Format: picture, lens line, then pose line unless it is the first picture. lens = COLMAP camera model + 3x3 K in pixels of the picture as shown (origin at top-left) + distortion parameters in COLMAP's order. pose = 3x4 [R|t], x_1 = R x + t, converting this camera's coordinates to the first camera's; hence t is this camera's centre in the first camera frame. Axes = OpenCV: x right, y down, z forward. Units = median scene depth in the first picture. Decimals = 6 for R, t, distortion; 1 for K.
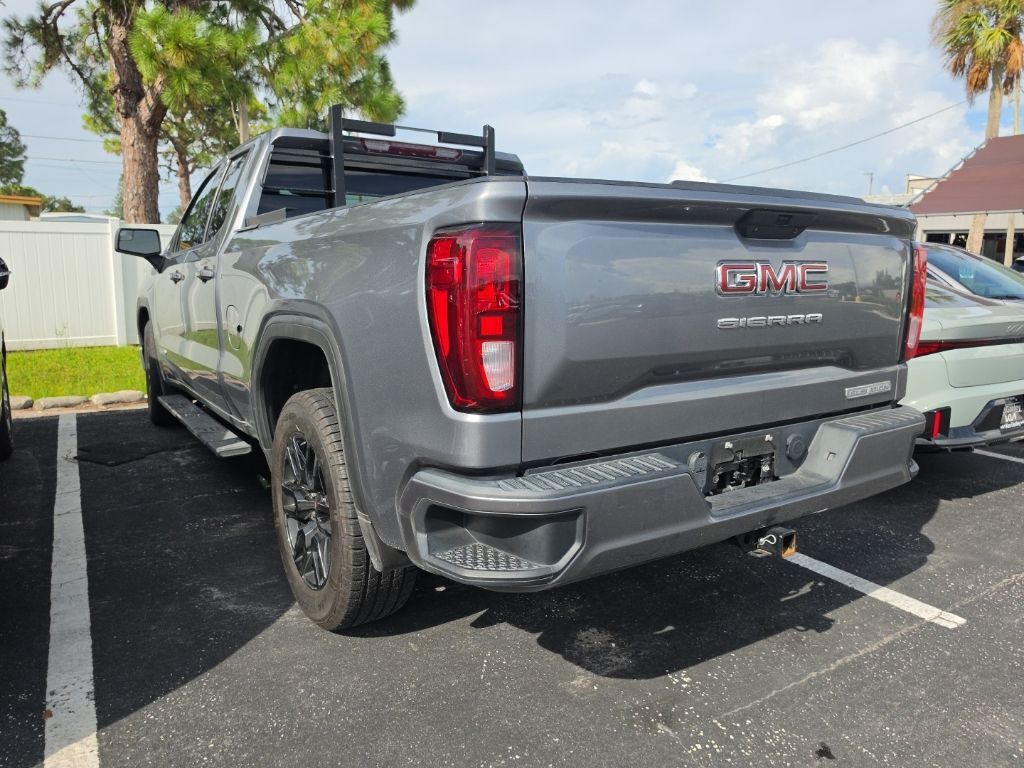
lens RADIAL K [[711.6, 0, 490.4], [0, 711.6, 376.3], [0, 0, 1]] dist [0.000928, -0.015016]
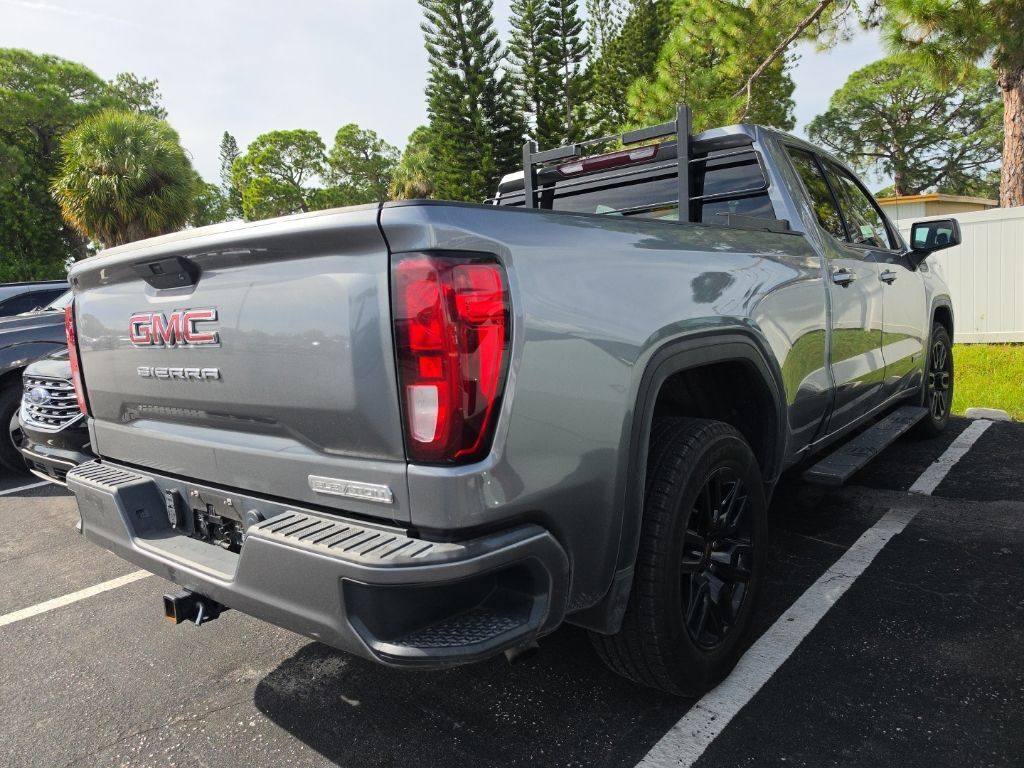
lens RADIAL K [[711.6, 0, 513.3], [0, 711.6, 374.1], [0, 0, 1]] dist [0.000928, -0.015016]
pose [[0.299858, 0.078797, -0.950724, 1.093859], [-0.064647, 0.995970, 0.062157, -0.125035], [0.951791, 0.042823, 0.303744, 0.865911]]
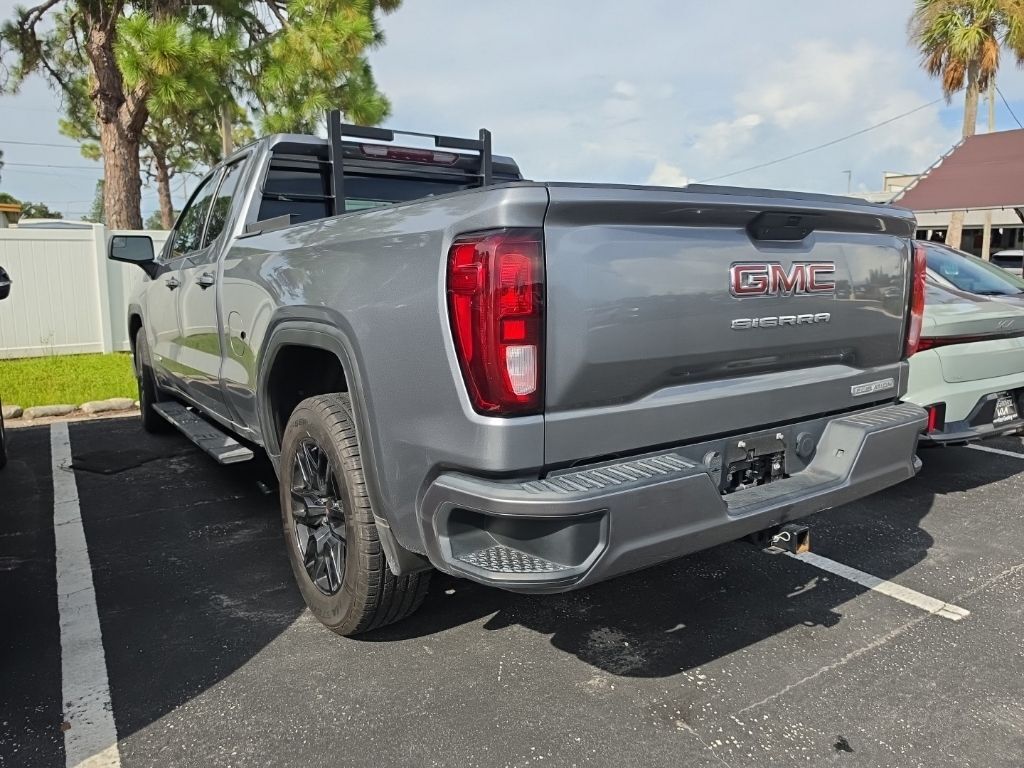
lens RADIAL K [[711.6, 0, 486.0], [0, 711.6, 375.0], [0, 0, 1]] dist [0.000928, -0.015016]
pose [[0.999733, -0.014844, 0.017718, -0.035354], [0.014905, 0.999883, -0.003312, -0.002723], [-0.017667, 0.003575, 0.999838, -0.005213]]
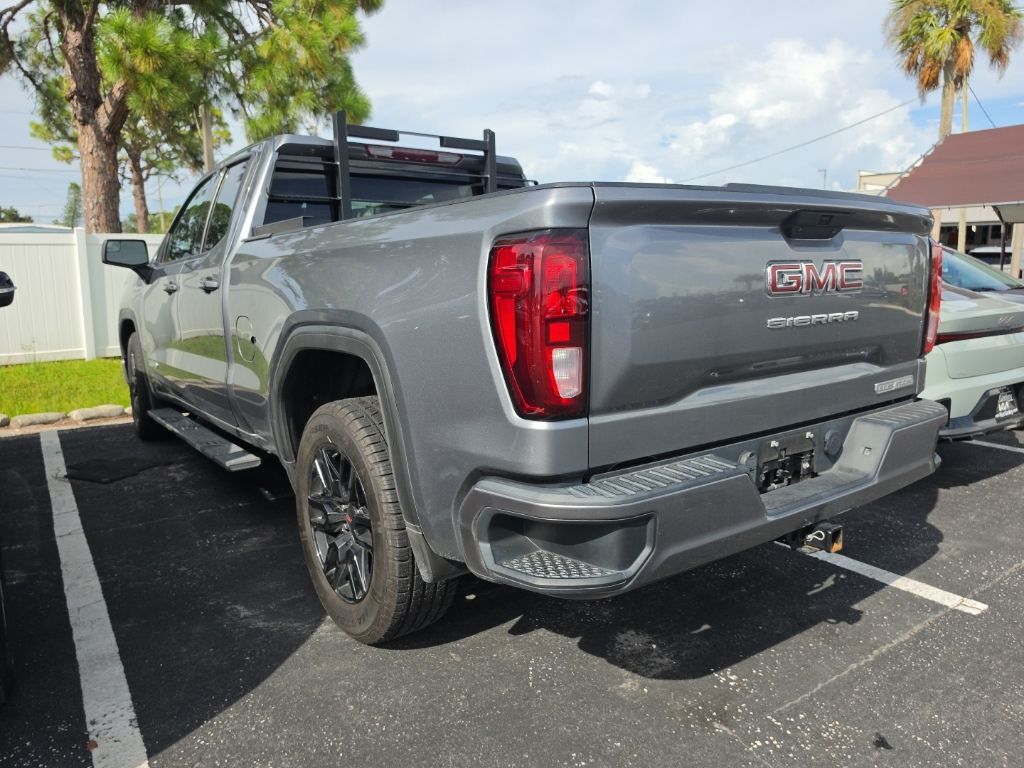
lens RADIAL K [[711.6, 0, 486.0], [0, 711.6, 377.6], [0, 0, 1]] dist [0.000928, -0.015016]
pose [[0.998582, -0.027938, 0.045309, -0.090984], [0.027989, 0.999608, -0.000506, -0.006114], [-0.045277, 0.001773, 0.998973, 0.007184]]
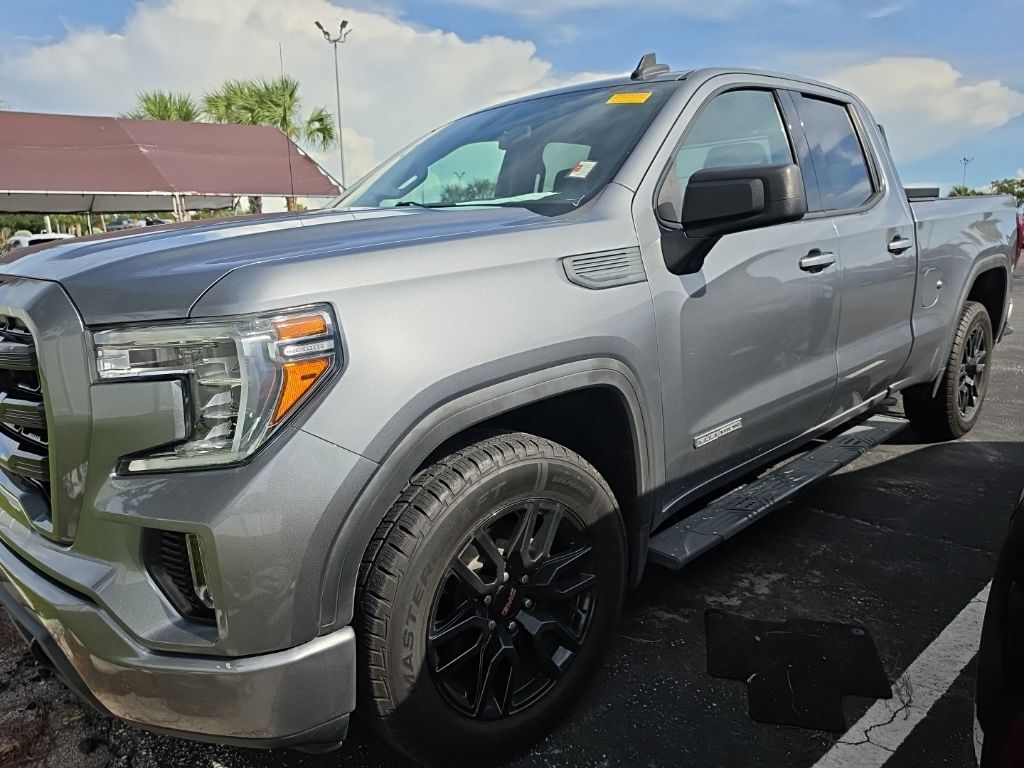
lens RADIAL K [[711.6, 0, 517.4], [0, 711.6, 394.6], [0, 0, 1]] dist [0.000928, -0.015016]
pose [[-0.189205, -0.220340, 0.956897, -1.633940], [0.180113, 0.950177, 0.254406, -0.378782], [-0.965277, 0.220485, -0.140092, 2.207357]]
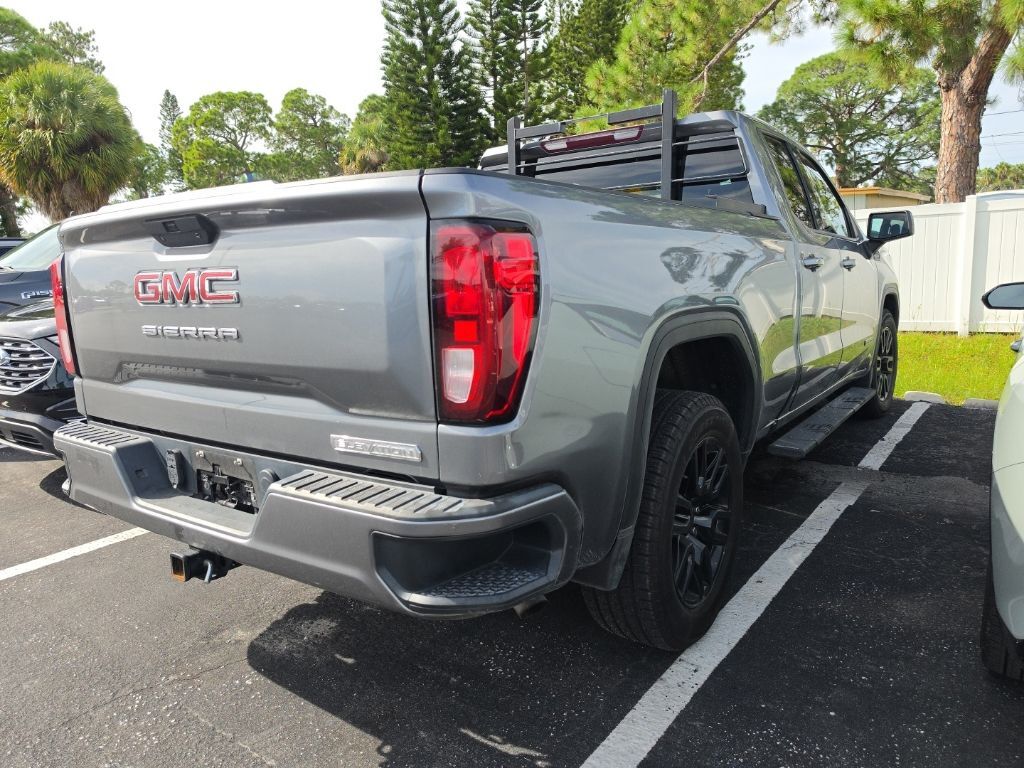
lens RADIAL K [[711.6, 0, 515.4], [0, 711.6, 370.8], [0, 0, 1]] dist [0.000928, -0.015016]
pose [[0.373830, 0.112121, -0.920695, 1.096970], [-0.095055, 0.992071, 0.082218, -0.111105], [0.922614, 0.056781, 0.381524, 0.793483]]
